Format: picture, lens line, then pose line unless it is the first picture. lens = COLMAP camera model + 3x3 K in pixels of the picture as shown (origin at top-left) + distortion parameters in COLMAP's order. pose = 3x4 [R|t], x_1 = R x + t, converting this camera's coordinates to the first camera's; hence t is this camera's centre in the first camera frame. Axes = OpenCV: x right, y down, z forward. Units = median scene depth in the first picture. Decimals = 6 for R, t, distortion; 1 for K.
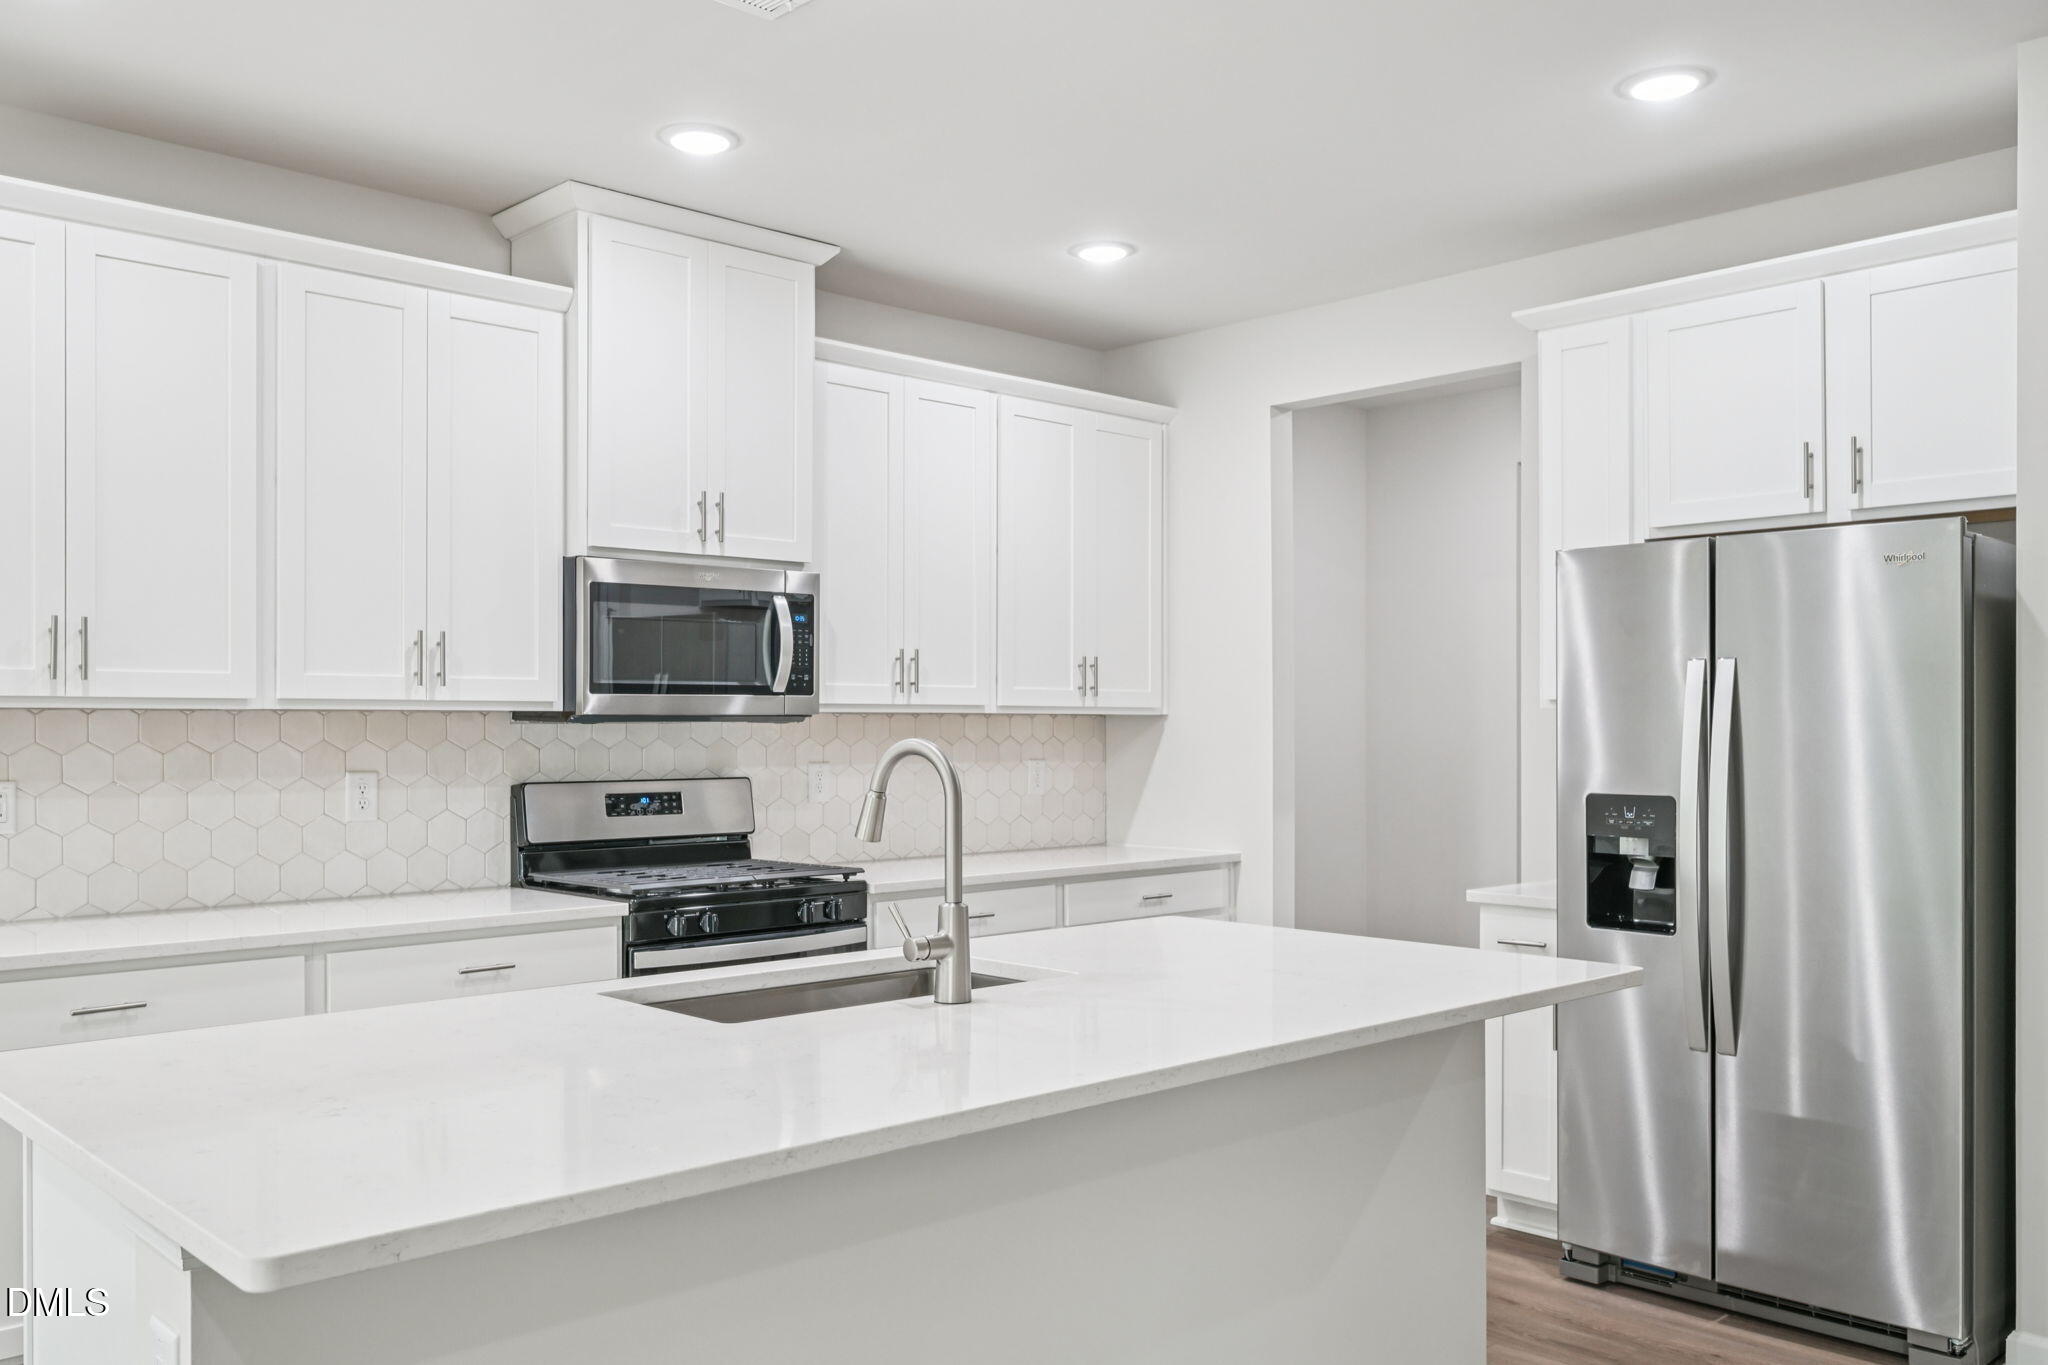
lens RADIAL K [[1673.3, 0, 1024.3], [0, 1673.3, 720.6], [0, 0, 1]] dist [0.000259, -0.005059]
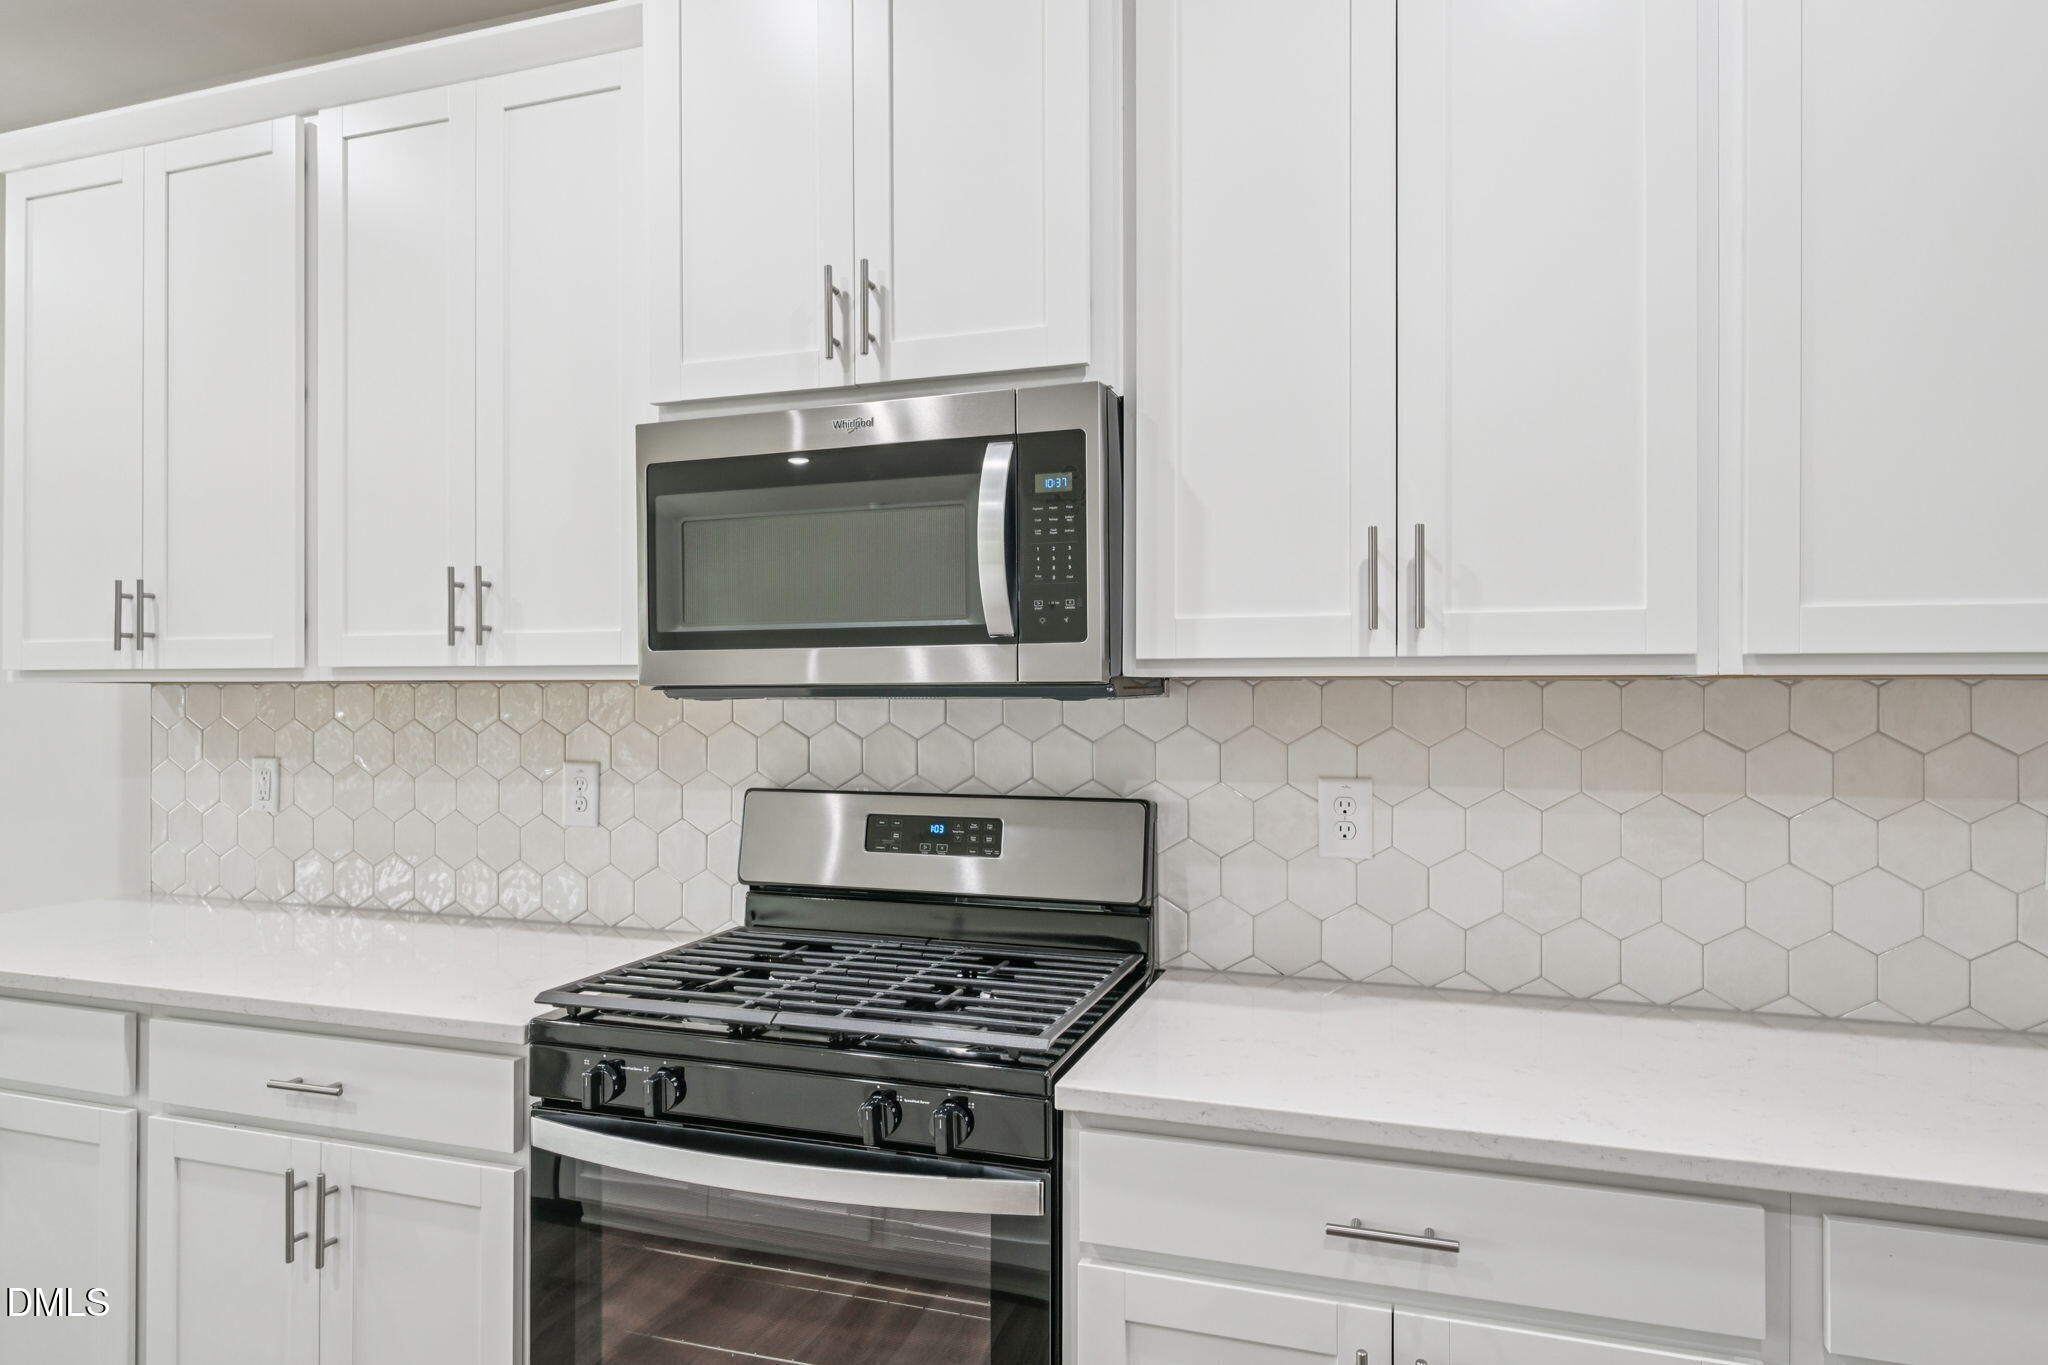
lens RADIAL K [[1255.3, 0, 1023.1], [0, 1255.3, 686.7], [0, 0, 1]] dist [0.003933, -0.000609]
pose [[0.445861, -0.003565, -0.895095, 0.186846], [0.002051, 0.999994, -0.002961, -0.001295], [0.895100, -0.000516, 0.445866, 0.836205]]
